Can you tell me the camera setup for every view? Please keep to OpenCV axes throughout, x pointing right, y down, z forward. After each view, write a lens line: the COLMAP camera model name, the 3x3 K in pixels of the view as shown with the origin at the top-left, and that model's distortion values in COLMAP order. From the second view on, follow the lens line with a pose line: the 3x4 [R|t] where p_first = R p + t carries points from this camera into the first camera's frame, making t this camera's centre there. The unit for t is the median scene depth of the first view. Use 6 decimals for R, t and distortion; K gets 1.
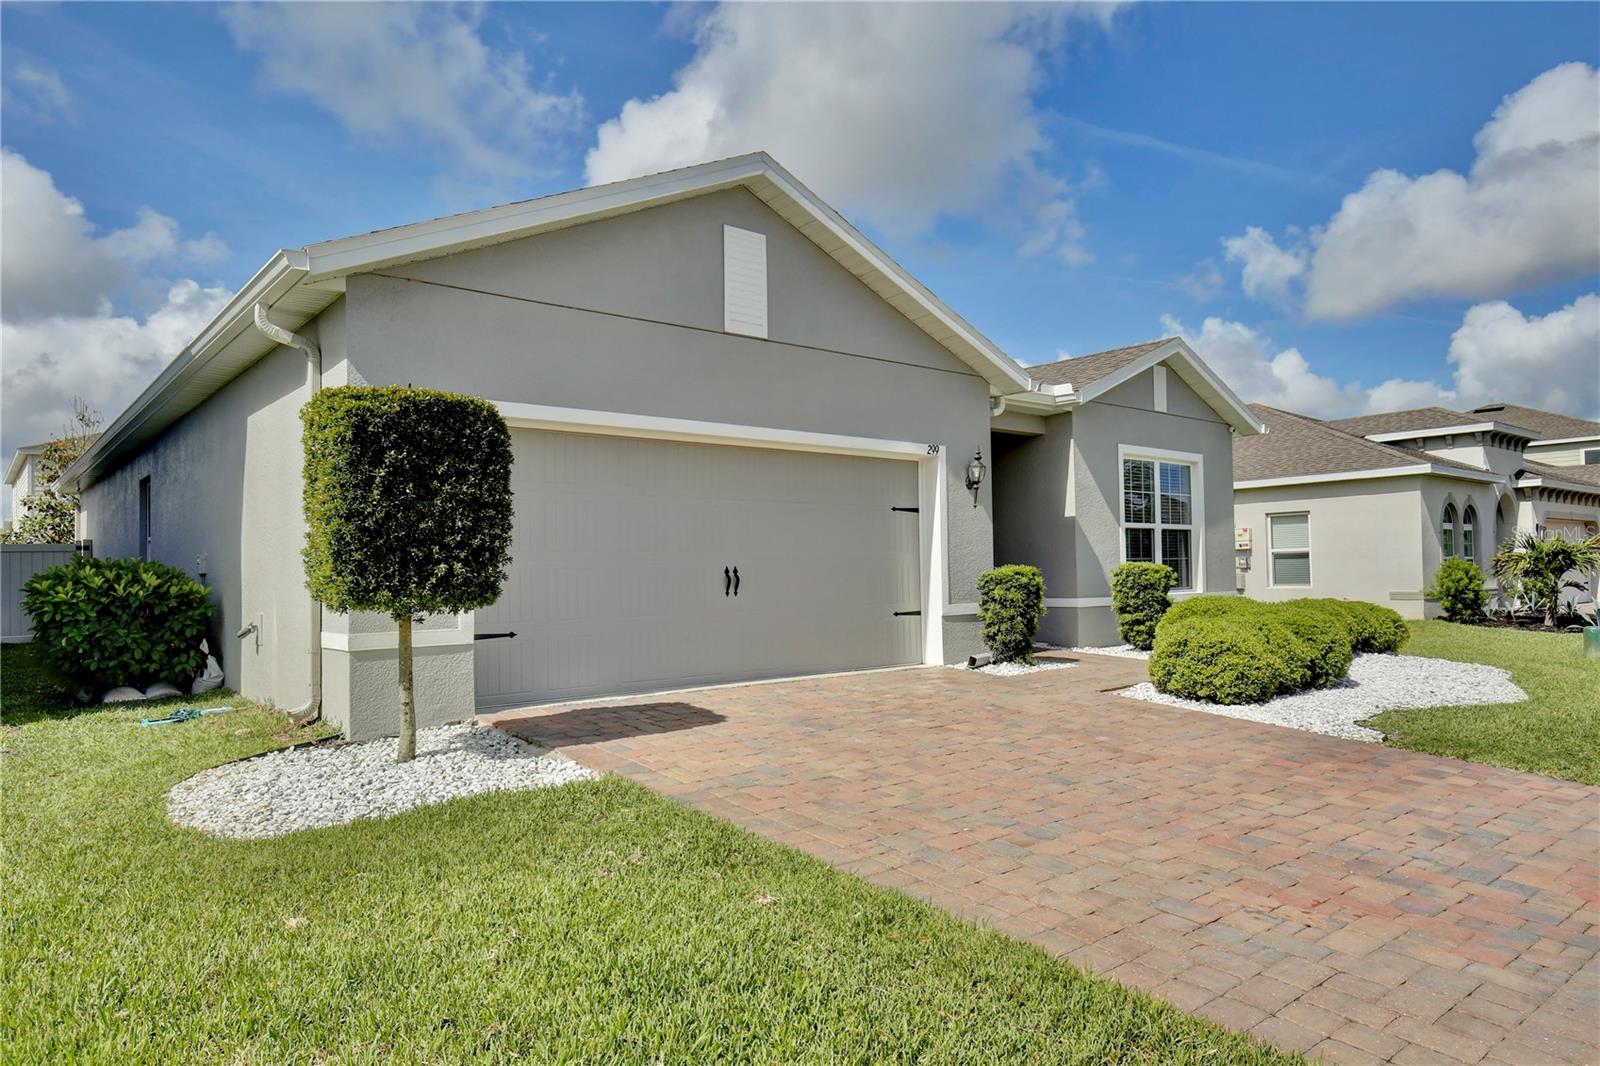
lens RADIAL K [[1023.2, 0, 800.0], [0, 1023.2, 533.0], [0, 0, 1]] dist [0.001915, 0.000264]
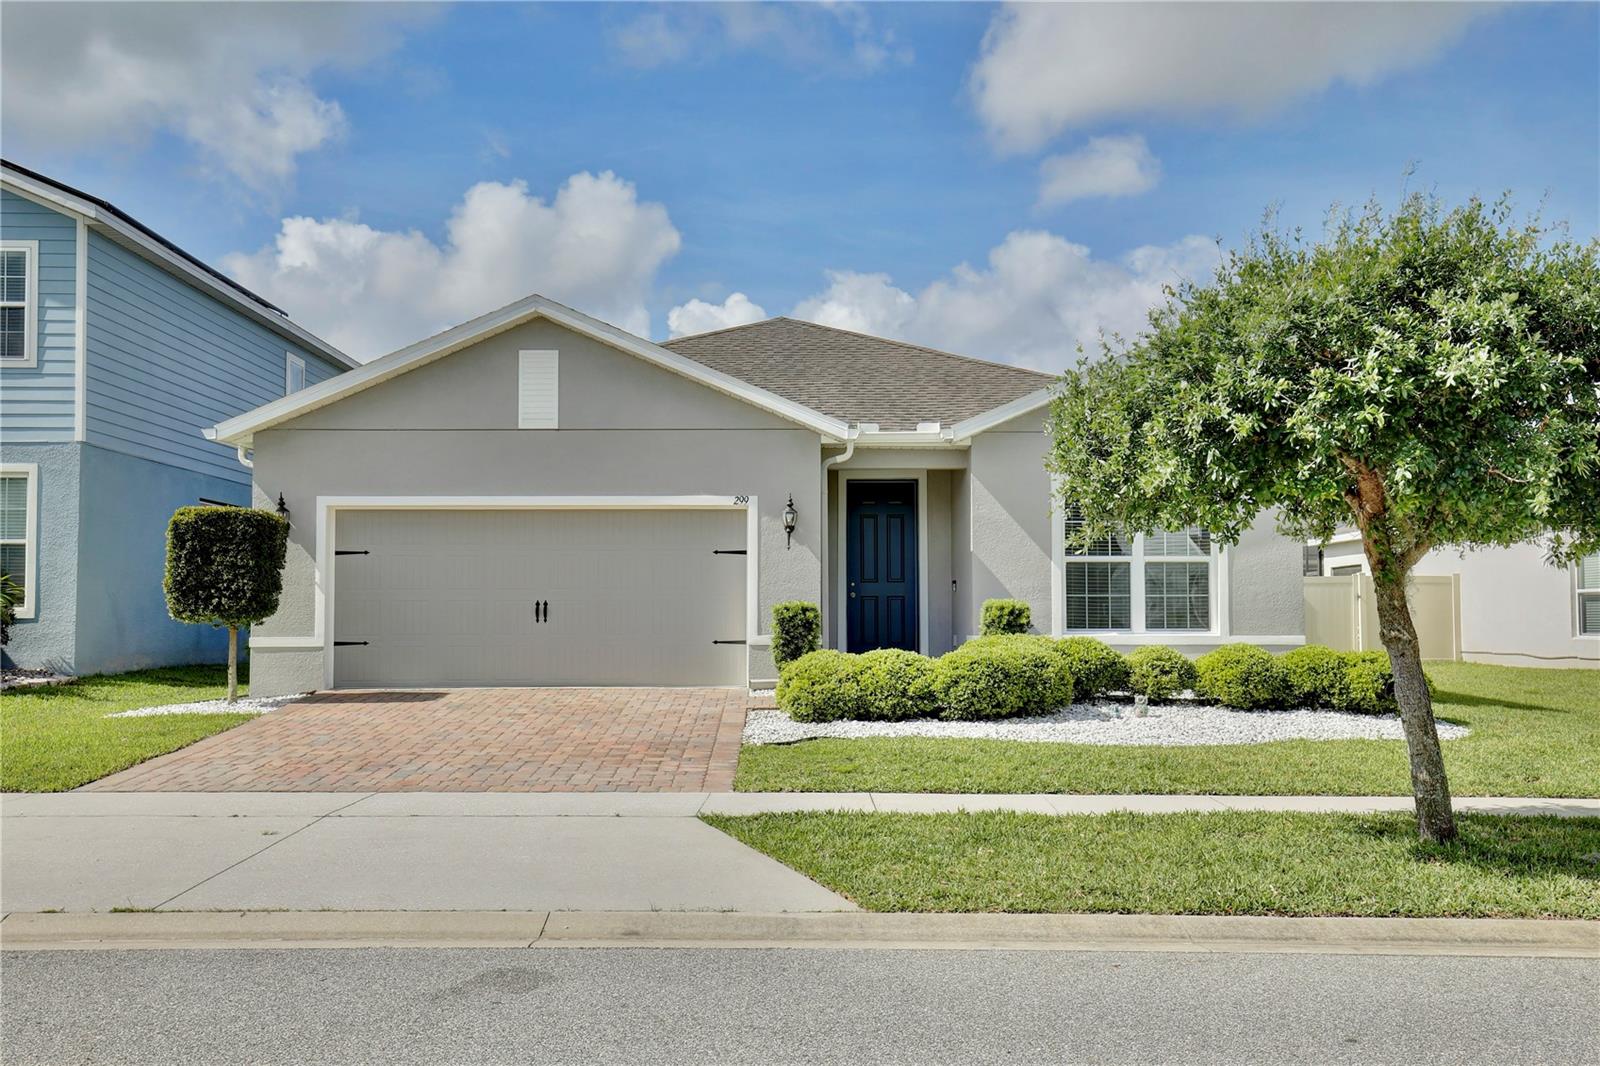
lens RADIAL K [[1531.5, 0, 800.0], [0, 1531.5, 533.0], [0, 0, 1]] dist [0.000060, 0.000299]
pose [[0.775692, -0.019330, -0.630816, 1.423481], [0.014814, 0.999813, -0.012421, -0.025110], [0.630938, 0.000290, 0.775833, -0.330253]]
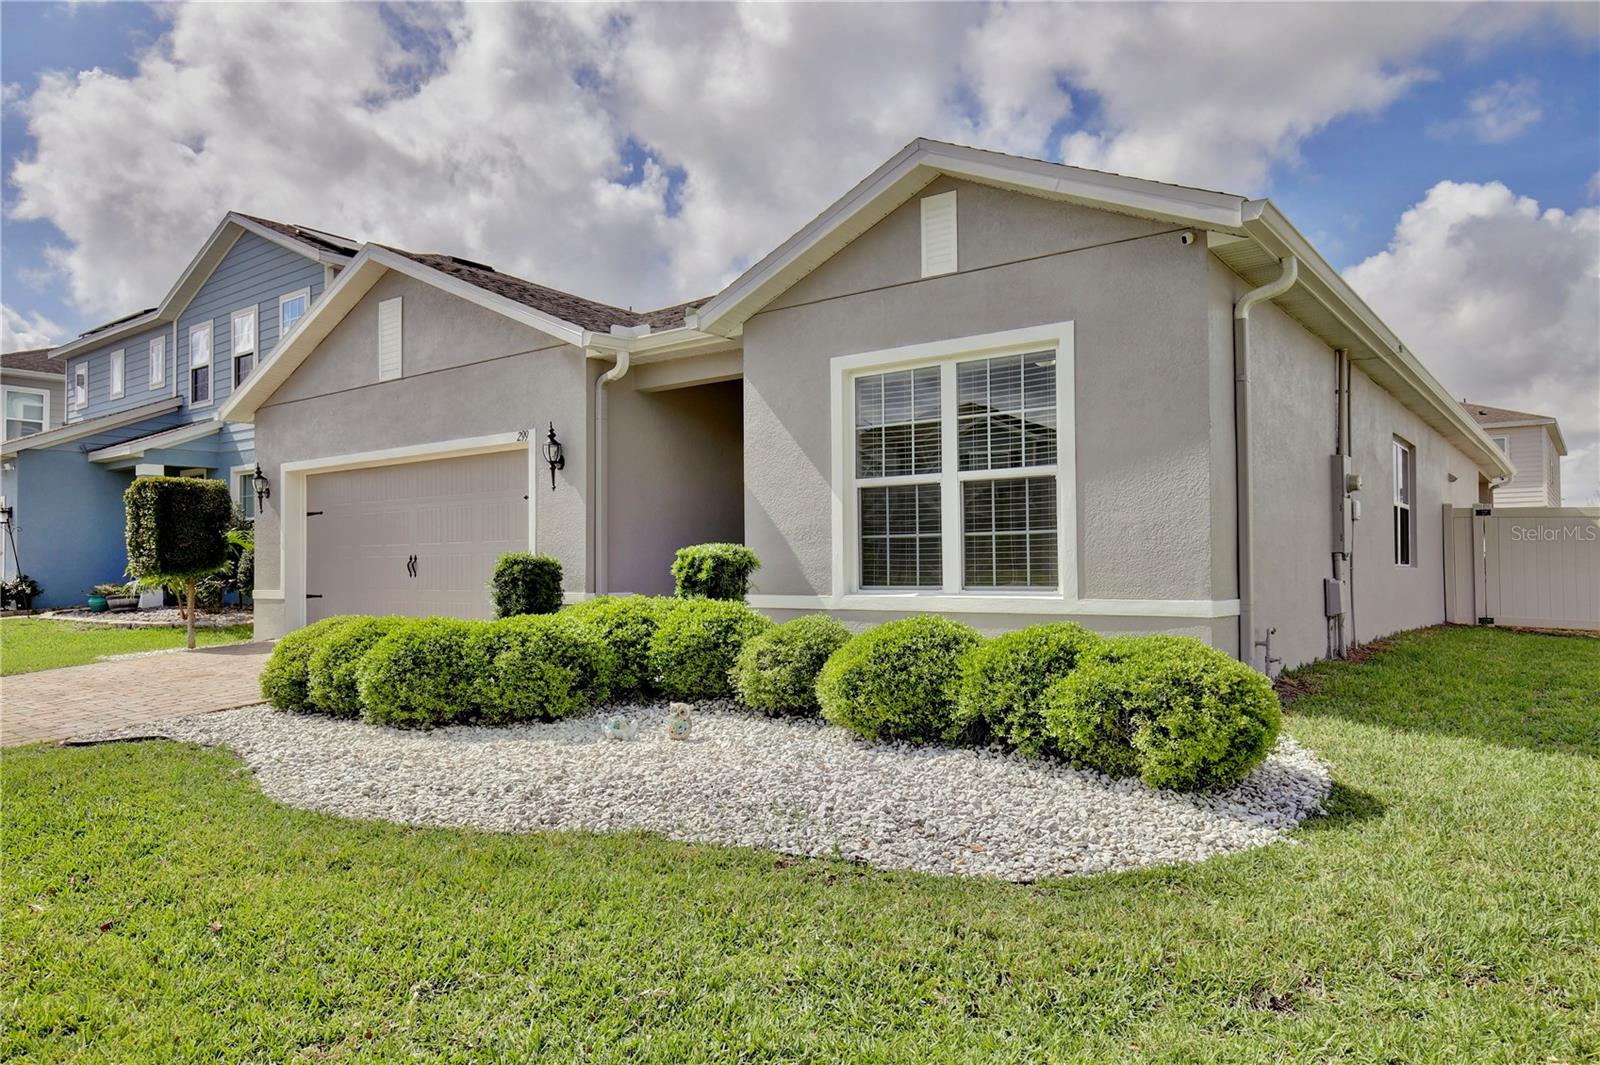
lens RADIAL K [[1088.5, 0, 800.0], [0, 1088.5, 532.5], [0, 0, 1]] dist [0.002484, 0.000502]
pose [[0.207890, -0.016324, -0.978016, 1.363342], [0.048135, 0.998820, -0.006440, 0.035862], [0.976967, -0.045738, 0.208431, 1.166830]]
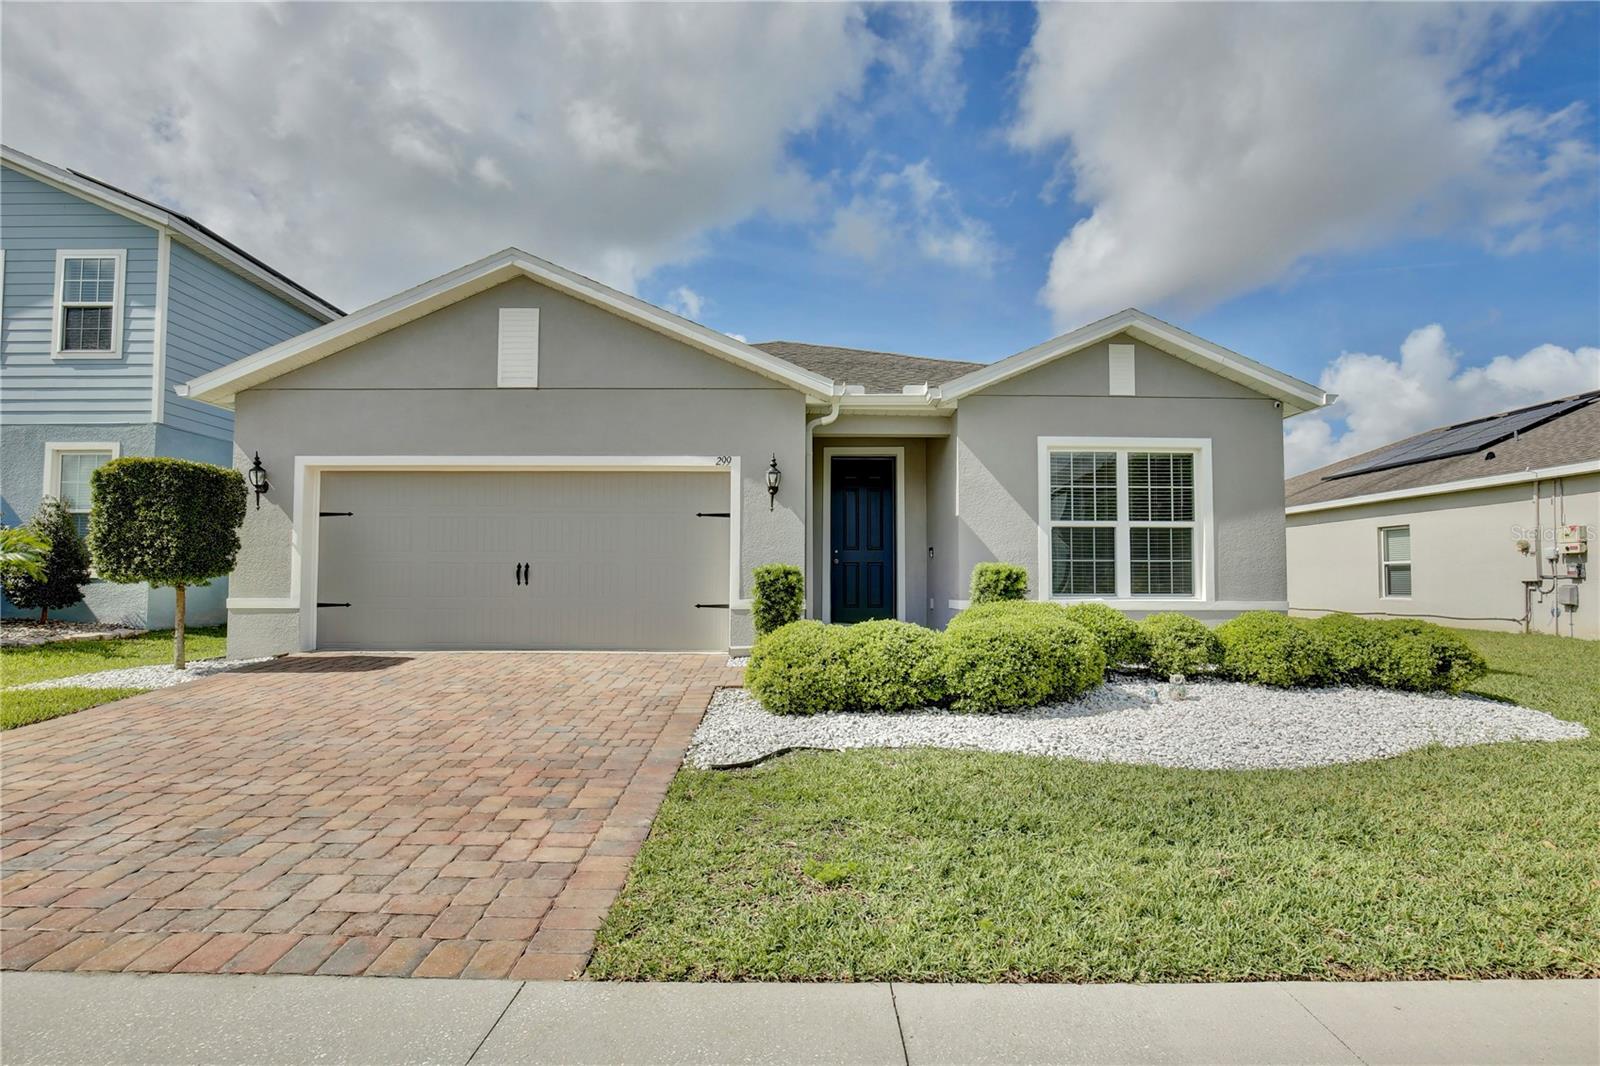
lens RADIAL K [[786.2, 0, 799.2], [0, 786.2, 544.9], [0, 0, 1]] dist [-0.034535, 0.000347]
pose [[0.771953, -0.010634, -0.635591, 0.832351], [0.010776, 0.999935, -0.003643, 0.016399], [0.635589, -0.004037, 0.772017, 0.435250]]
